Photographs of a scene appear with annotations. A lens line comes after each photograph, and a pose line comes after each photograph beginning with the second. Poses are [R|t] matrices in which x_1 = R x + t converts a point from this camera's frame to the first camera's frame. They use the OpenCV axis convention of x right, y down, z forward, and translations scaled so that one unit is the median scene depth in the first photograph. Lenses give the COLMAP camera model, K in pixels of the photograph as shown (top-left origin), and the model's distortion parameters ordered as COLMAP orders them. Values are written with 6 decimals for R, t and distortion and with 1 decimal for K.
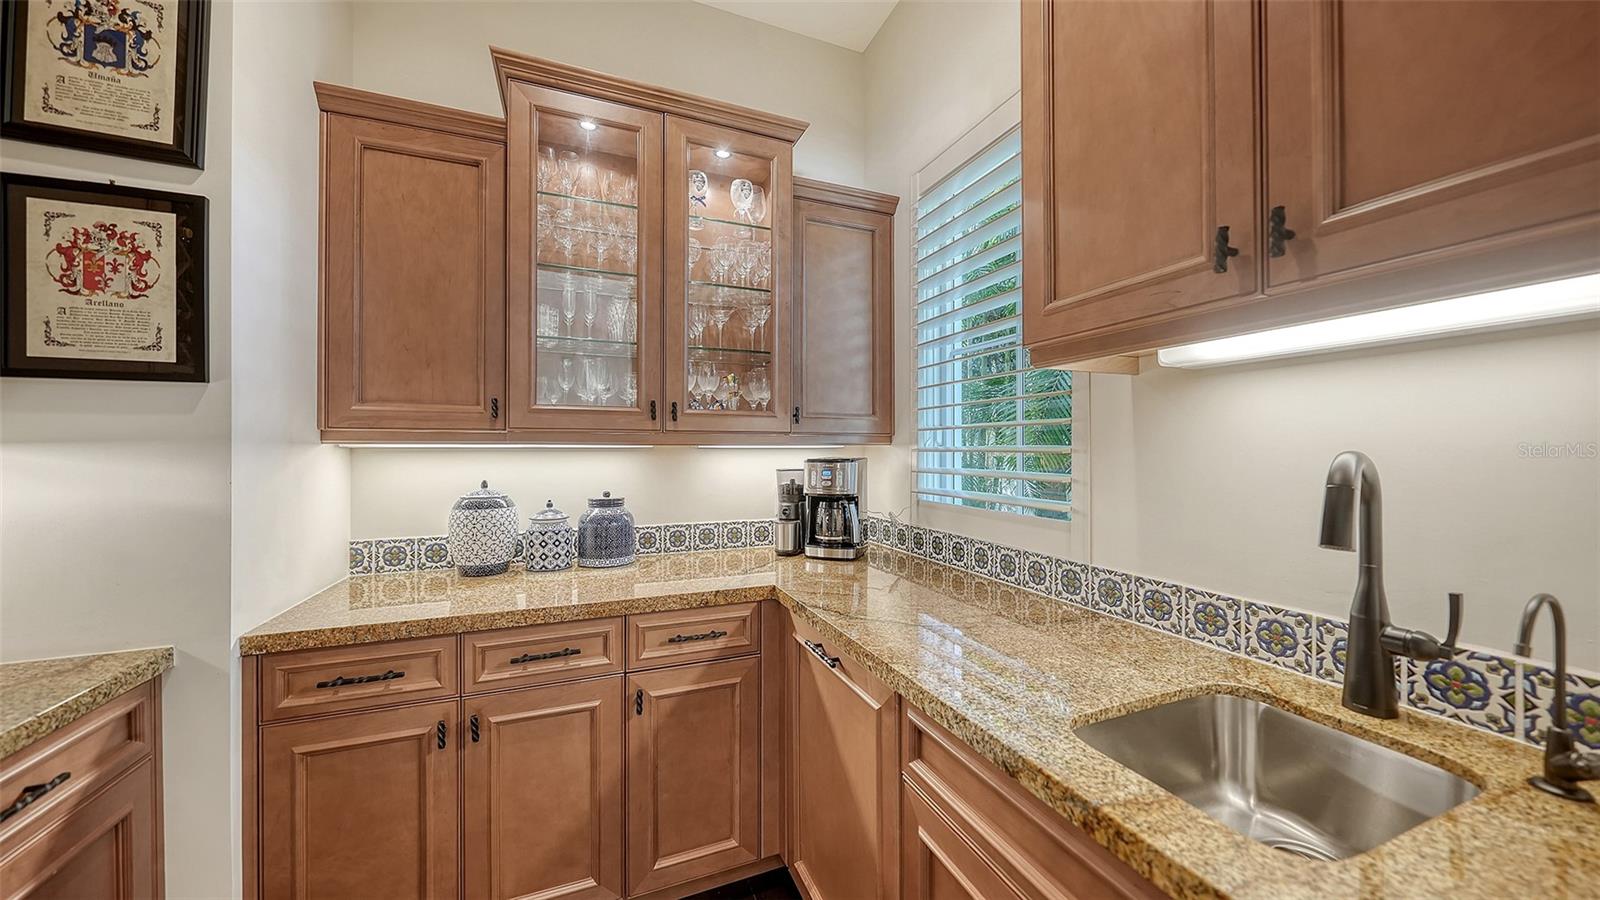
lens RADIAL K [[568.7, 0, 803.2], [0, 568.7, 447.7], [0, 0, 1]] dist [-0.002316, -0.000223]
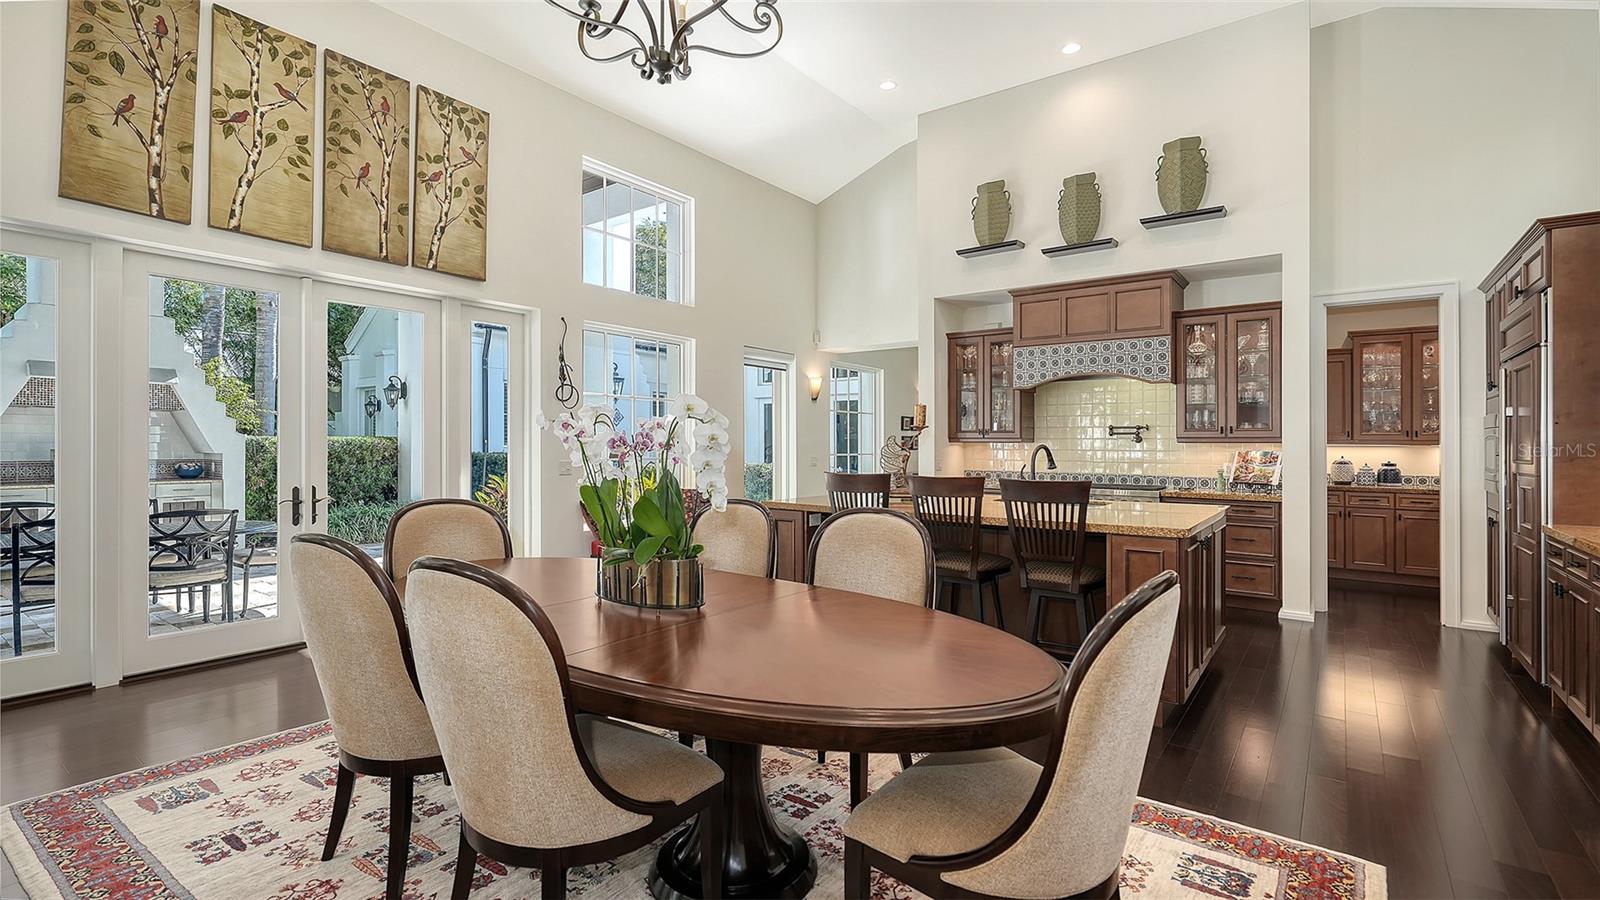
lens RADIAL K [[728.6, 0, 805.9], [0, 728.6, 446.1], [0, 0, 1]] dist [0.004562, 0.000485]
pose [[0.531261, 0.001143, -0.847208, 1.562393], [-0.000951, 0.999999, 0.000753, 0.002340], [0.847208, 0.000406, 0.531262, -4.440512]]
